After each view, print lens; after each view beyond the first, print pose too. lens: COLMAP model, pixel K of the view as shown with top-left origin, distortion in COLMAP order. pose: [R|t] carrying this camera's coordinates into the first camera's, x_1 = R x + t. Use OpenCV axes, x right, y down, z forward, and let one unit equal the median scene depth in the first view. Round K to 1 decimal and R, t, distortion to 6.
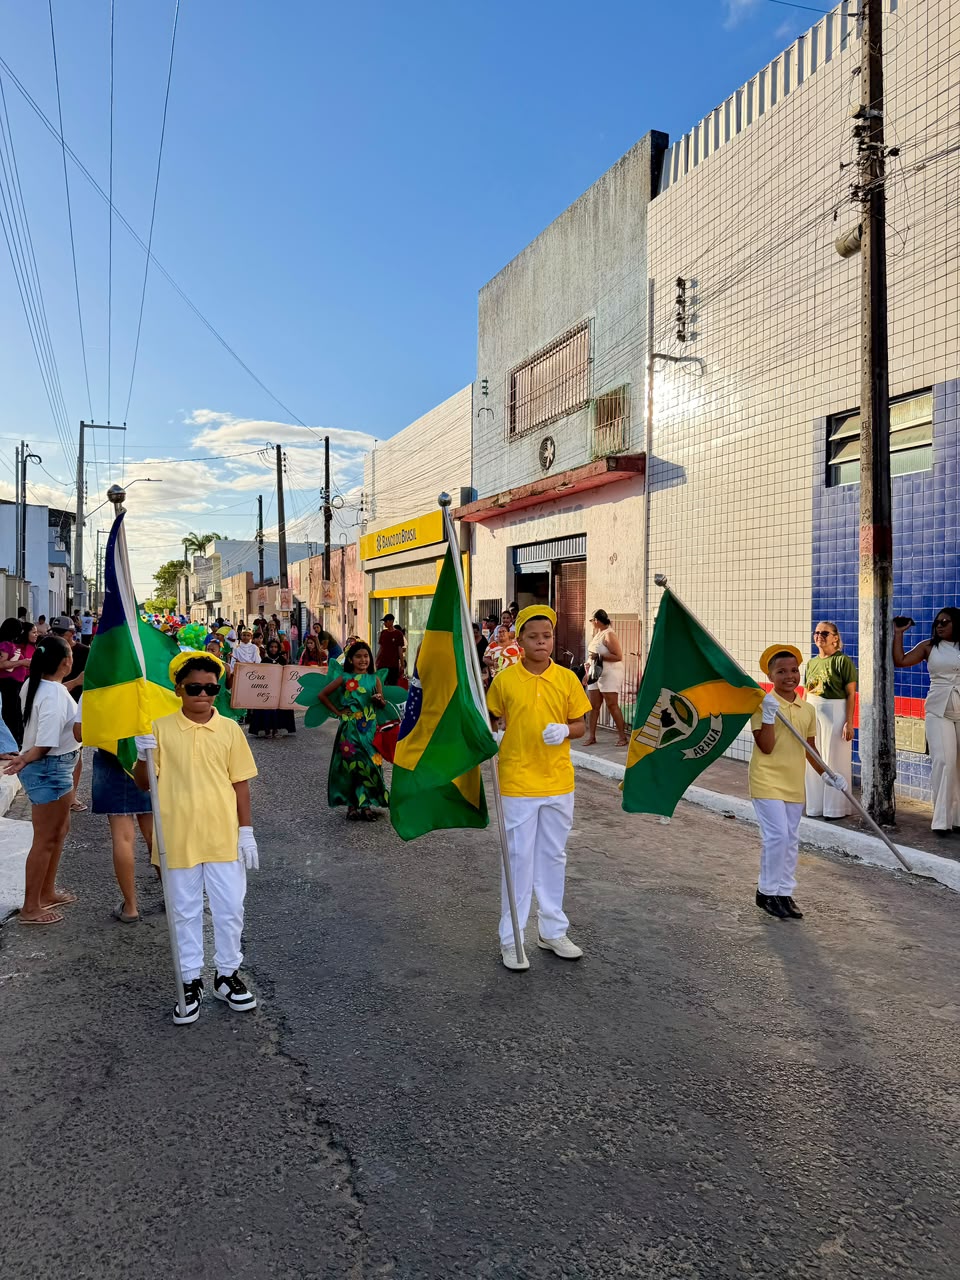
lens RADIAL K [[907.5, 0, 475.2], [0, 907.5, 641.9], [0, 0, 1]] dist [0.183177, -0.359850]
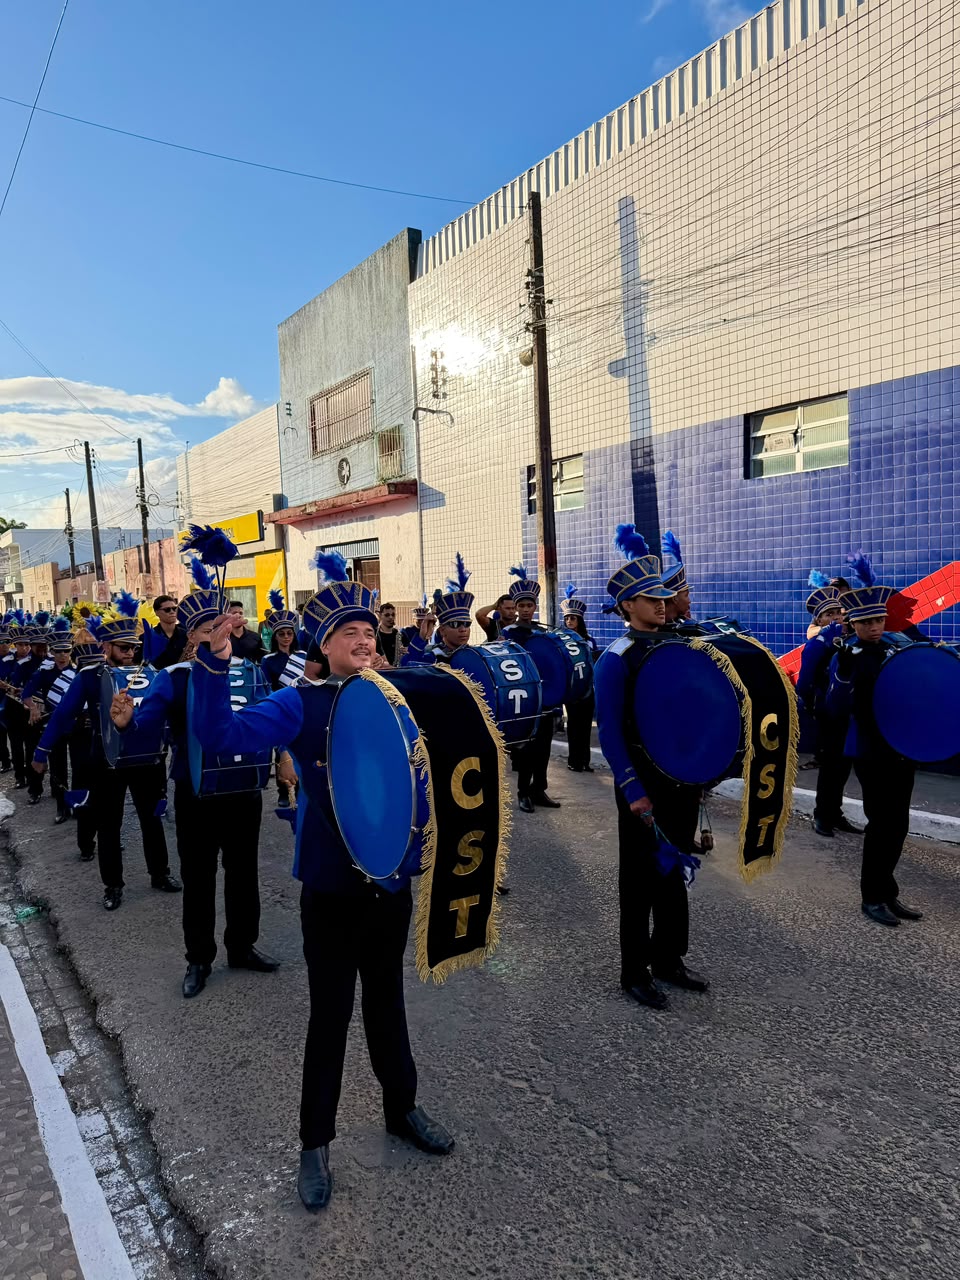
lens RADIAL K [[907.5, 0, 475.2], [0, 907.5, 641.9], [0, 0, 1]] dist [0.183177, -0.359850]
pose [[0.979955, -0.052033, 0.192303, 0.003078], [0.046496, 0.998367, 0.033198, -0.011847], [-0.193717, -0.023591, 0.980774, -0.290495]]
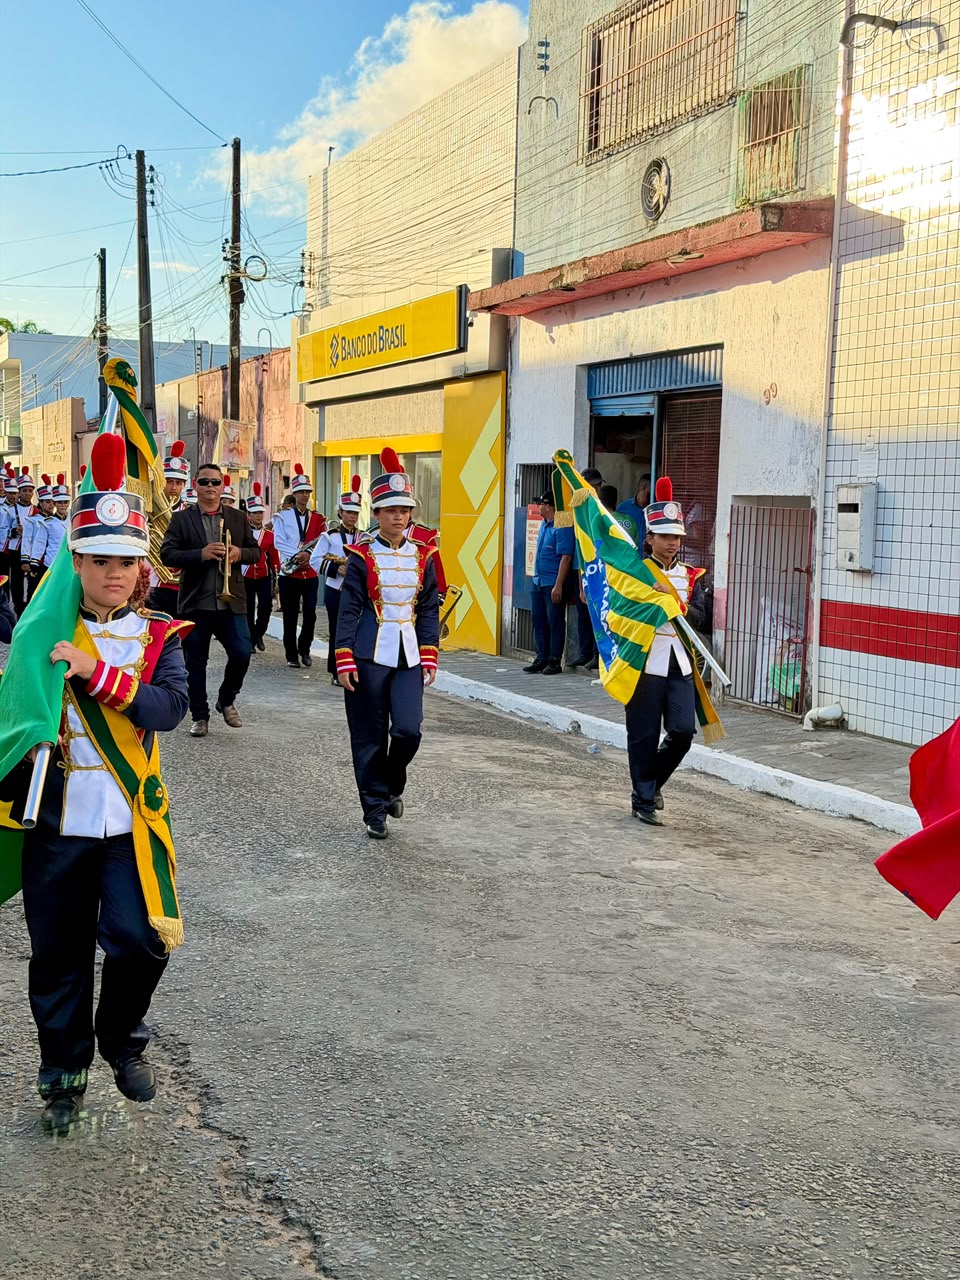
lens RADIAL K [[1816.4, 0, 480.0], [0, 1816.4, 640.0], [0, 0, 1]] dist [0.189446, -0.341699]
pose [[0.999572, 0.021516, -0.019802, 0.003558], [-0.020468, 0.998454, 0.051674, 0.002415], [0.020883, -0.051247, 0.998468, -0.096478]]
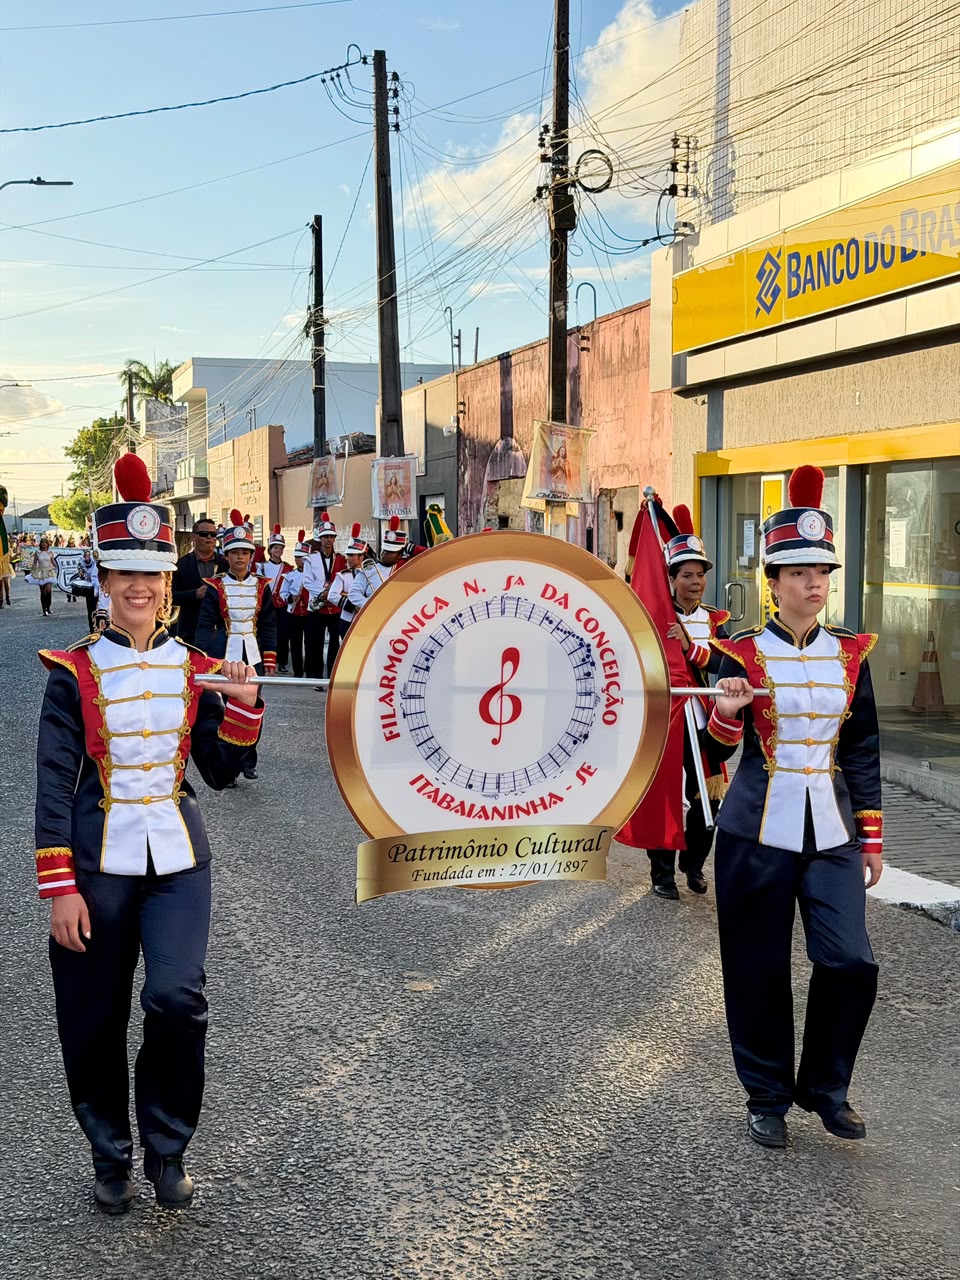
lens RADIAL K [[1816.4, 0, 480.0], [0, 1816.4, 640.0], [0, 0, 1]] dist [0.189446, -0.341699]
pose [[0.993395, 0.006729, -0.114546, -0.244328], [-0.003127, 0.999496, 0.031594, -0.023873], [0.114701, -0.031027, 0.992915, 0.764288]]
